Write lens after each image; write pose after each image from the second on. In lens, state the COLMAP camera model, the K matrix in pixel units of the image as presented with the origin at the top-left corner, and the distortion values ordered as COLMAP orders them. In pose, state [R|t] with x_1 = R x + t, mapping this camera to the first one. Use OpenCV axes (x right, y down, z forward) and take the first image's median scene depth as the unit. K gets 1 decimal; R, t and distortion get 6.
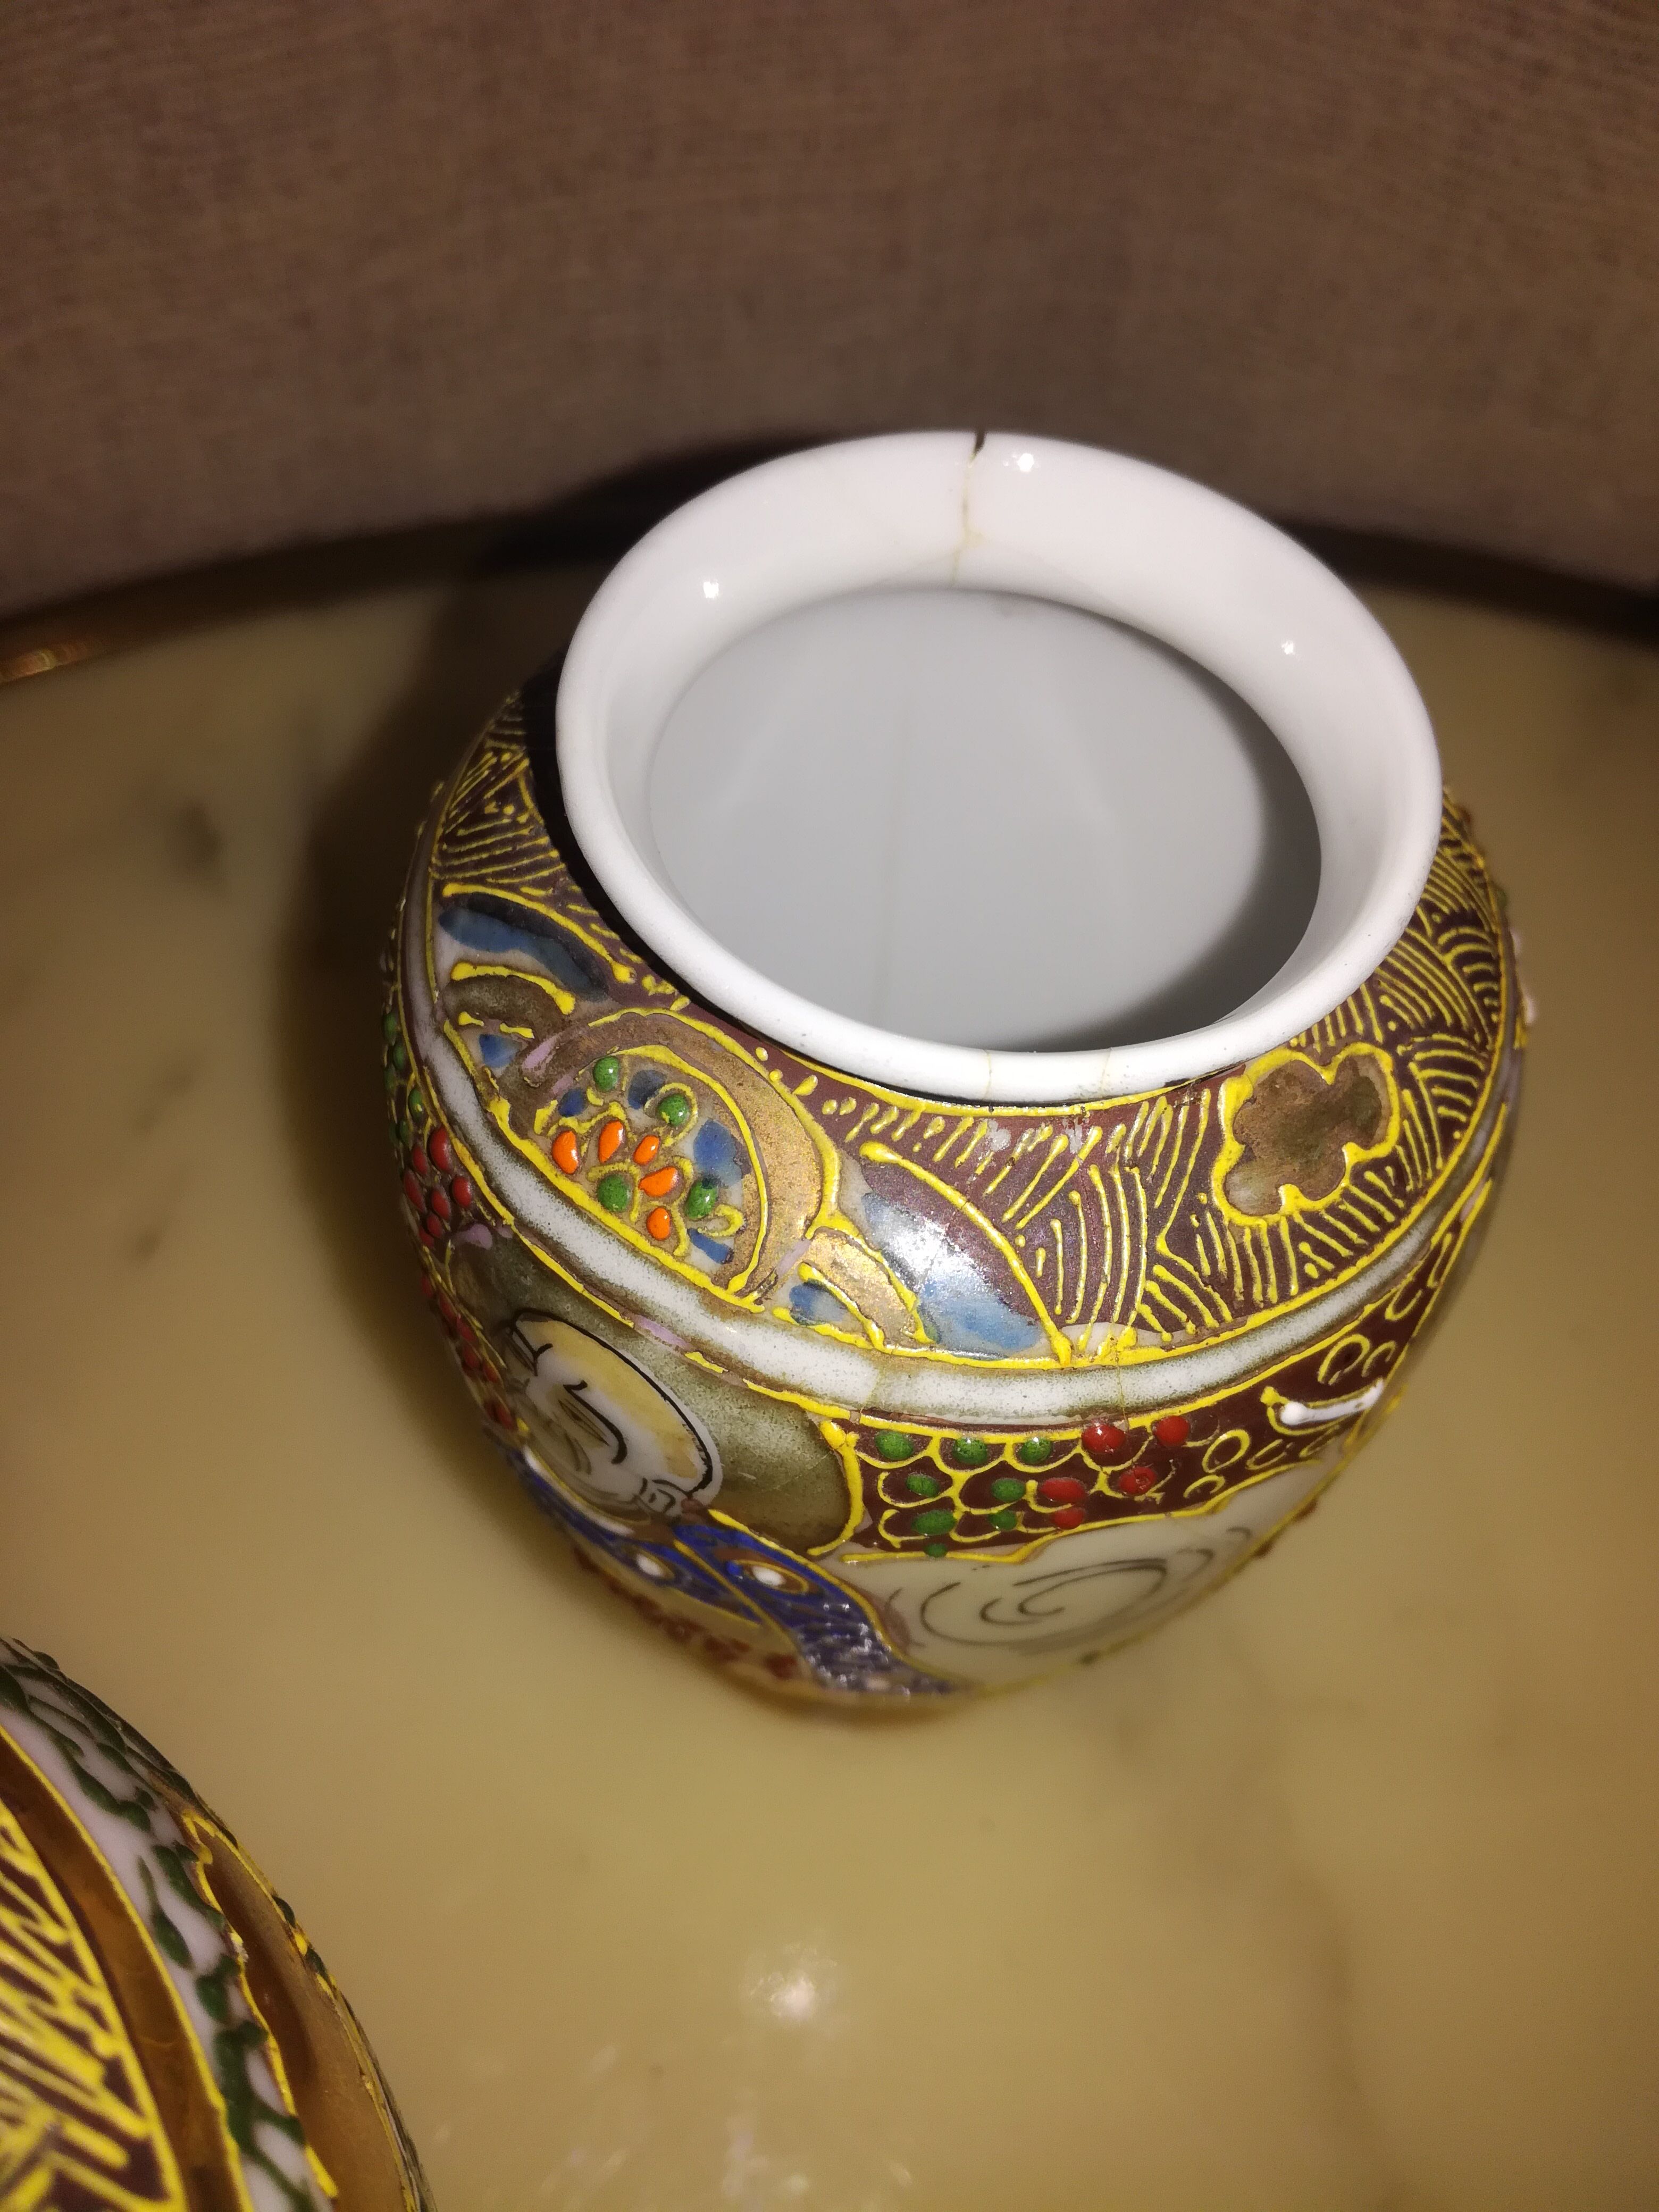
lens RADIAL K [[1995.7, 0, 829.5], [0, 1995.7, 1106.0], [0, 0, 1]] dist [0.119593, -0.535925]
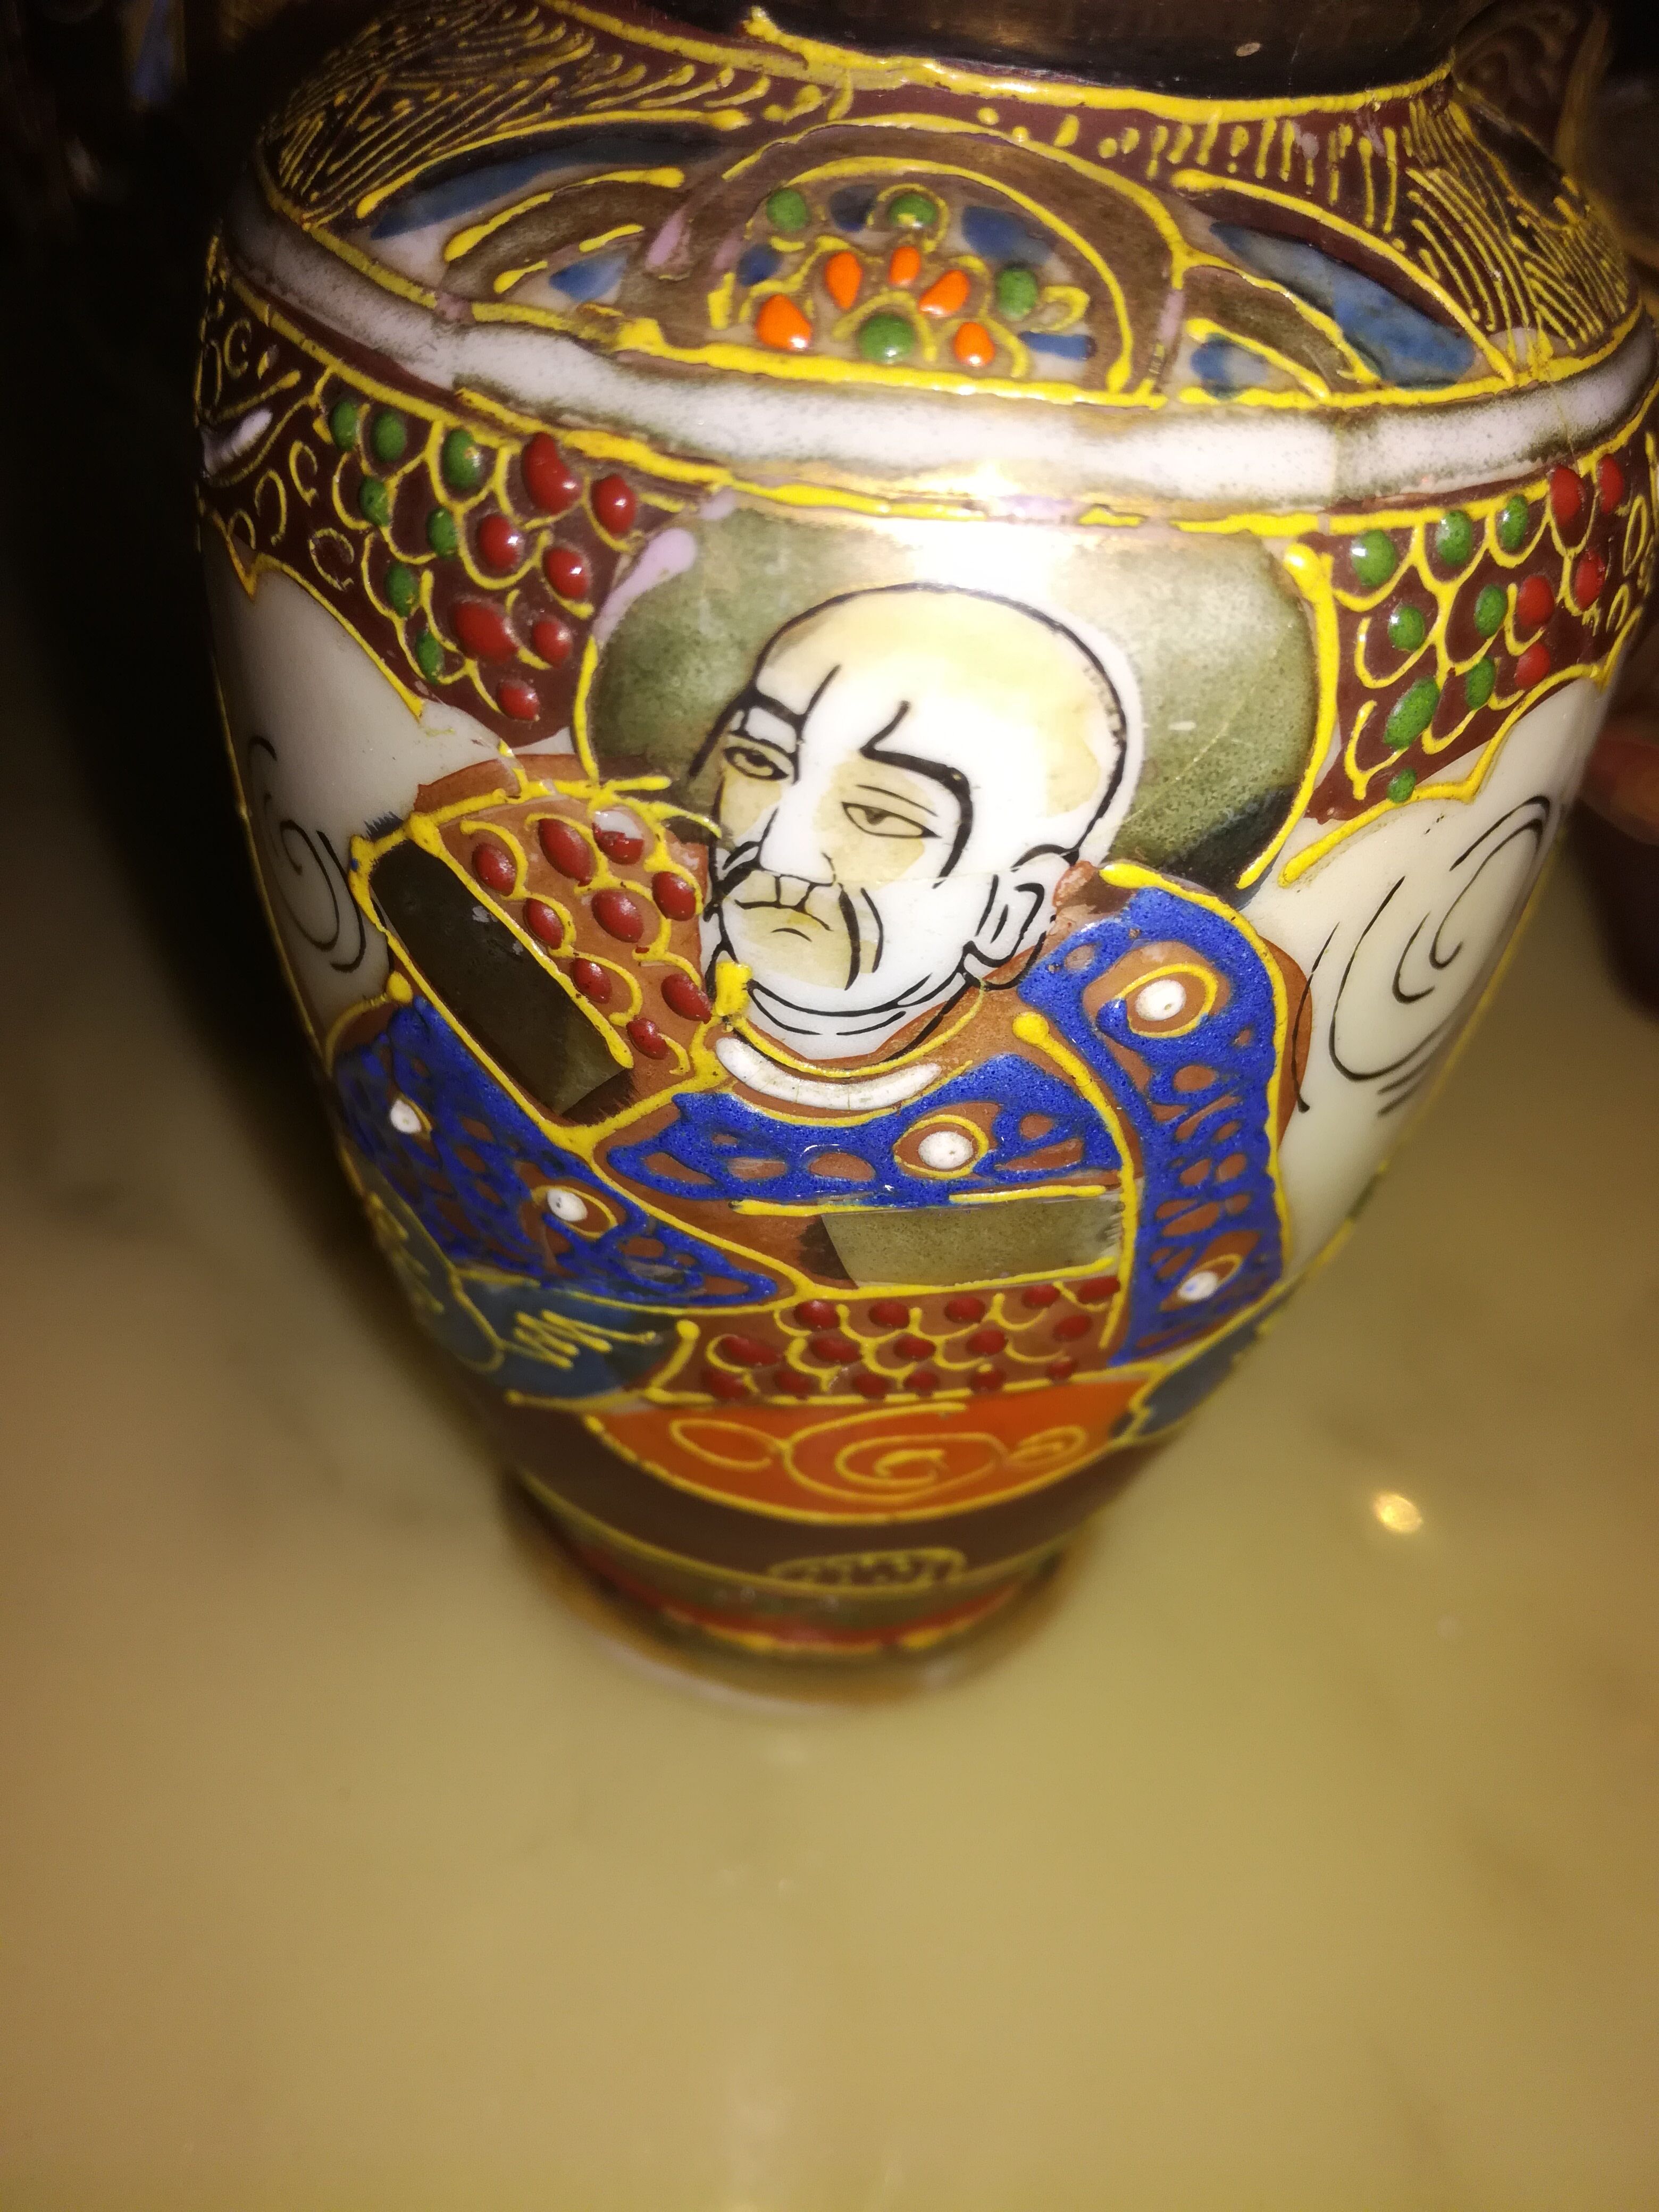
lens RADIAL K [[1995.7, 0, 829.5], [0, 1995.7, 1106.0], [0, 0, 1]] dist [0.119593, -0.535925]
pose [[0.840237, -0.343611, 0.419445, -0.488576], [0.431131, 0.892507, -0.132502, 0.349943], [-0.328829, 0.292169, 0.898058, 0.480685]]
